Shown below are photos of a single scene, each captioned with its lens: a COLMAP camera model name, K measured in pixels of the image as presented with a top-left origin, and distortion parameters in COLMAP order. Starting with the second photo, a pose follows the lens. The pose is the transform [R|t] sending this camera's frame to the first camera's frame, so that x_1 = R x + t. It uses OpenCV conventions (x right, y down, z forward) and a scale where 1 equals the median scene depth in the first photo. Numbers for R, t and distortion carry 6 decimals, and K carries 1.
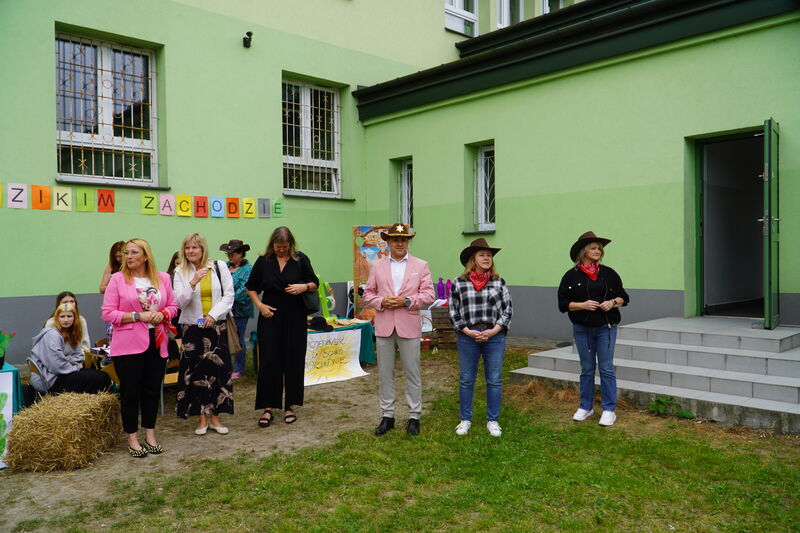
lens RADIAL K [[648.6, 0, 400.0], [0, 648.6, 266.5], [0, 0, 1]] dist [0.011206, -0.003251]
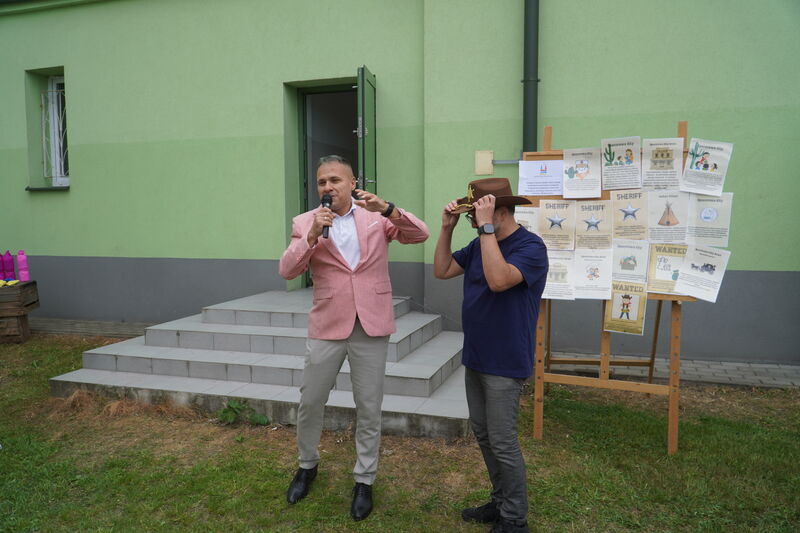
lens RADIAL K [[644.4, 0, 389.0], [0, 644.4, 266.6], [0, 0, 1]] dist [0.014541, -0.013357]
pose [[0.884348, -0.031333, 0.465775, 0.127567], [0.001851, 0.997972, 0.063621, -0.008135], [-0.466824, -0.055401, 0.882613, 0.136562]]
